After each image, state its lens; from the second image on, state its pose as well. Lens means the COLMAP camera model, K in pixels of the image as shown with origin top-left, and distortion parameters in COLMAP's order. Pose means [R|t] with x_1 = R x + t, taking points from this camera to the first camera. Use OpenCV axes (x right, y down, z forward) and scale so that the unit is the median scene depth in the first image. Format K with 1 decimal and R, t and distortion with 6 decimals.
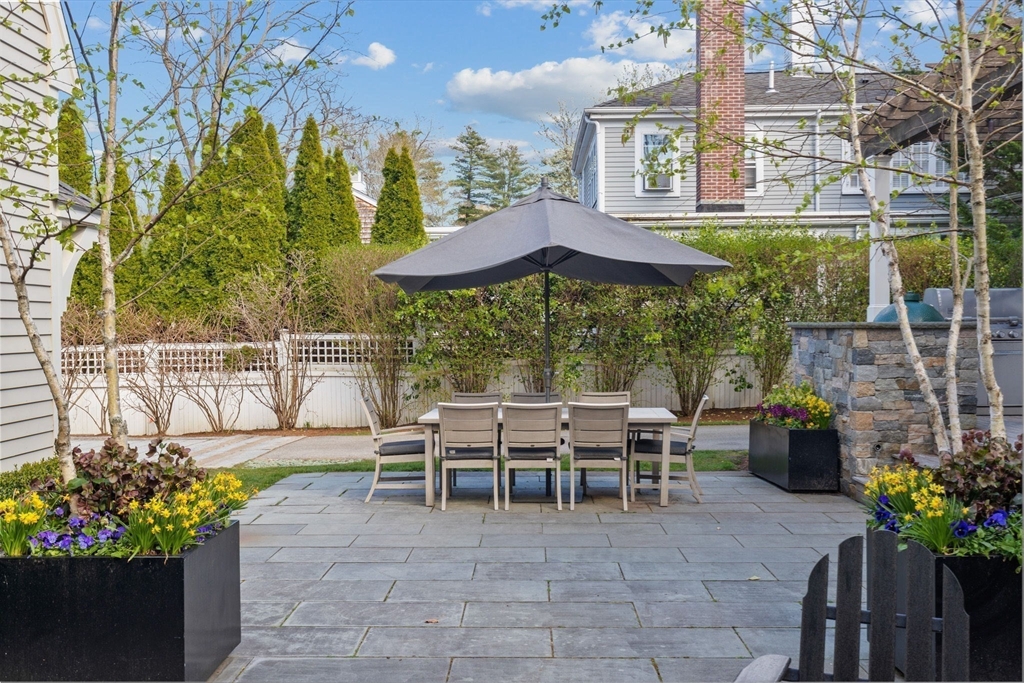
lens RADIAL K [[977.9, 0, 512.0], [0, 977.9, 338.7], [0, 0, 1]] dist [0.018744, 0.003816]
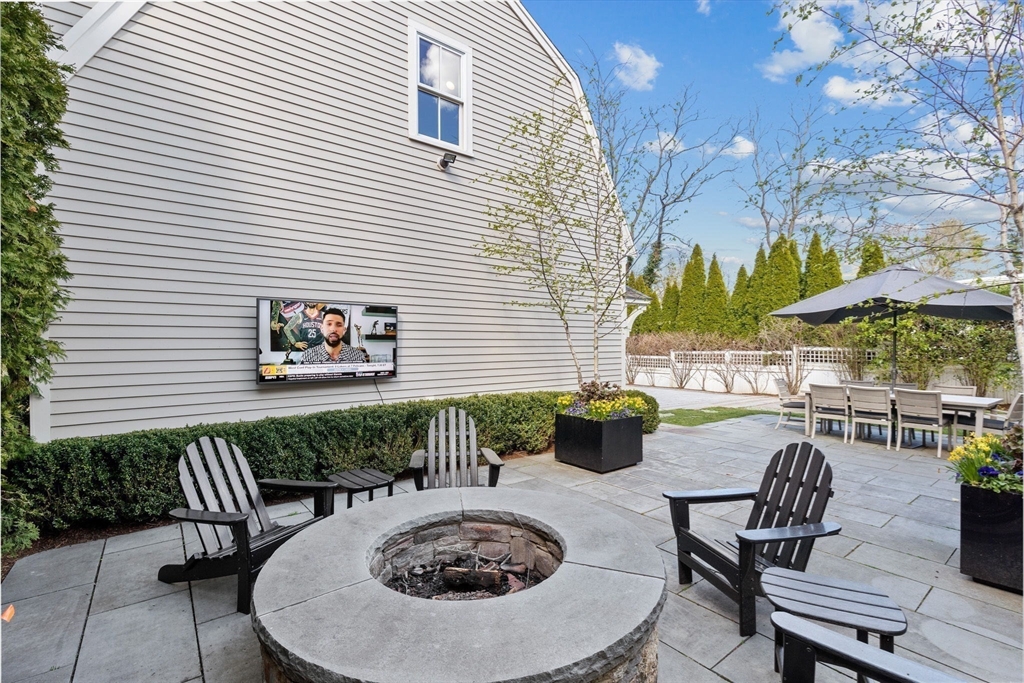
lens RADIAL K [[459.3, 0, 512.7], [0, 459.3, 344.5], [0, 0, 1]] dist [0.002461, -0.000586]
pose [[0.632272, 0.006485, -0.774719, 0.189053], [-0.012982, 0.999913, -0.002225, -0.000996], [0.774637, 0.011464, 0.632302, -0.027994]]
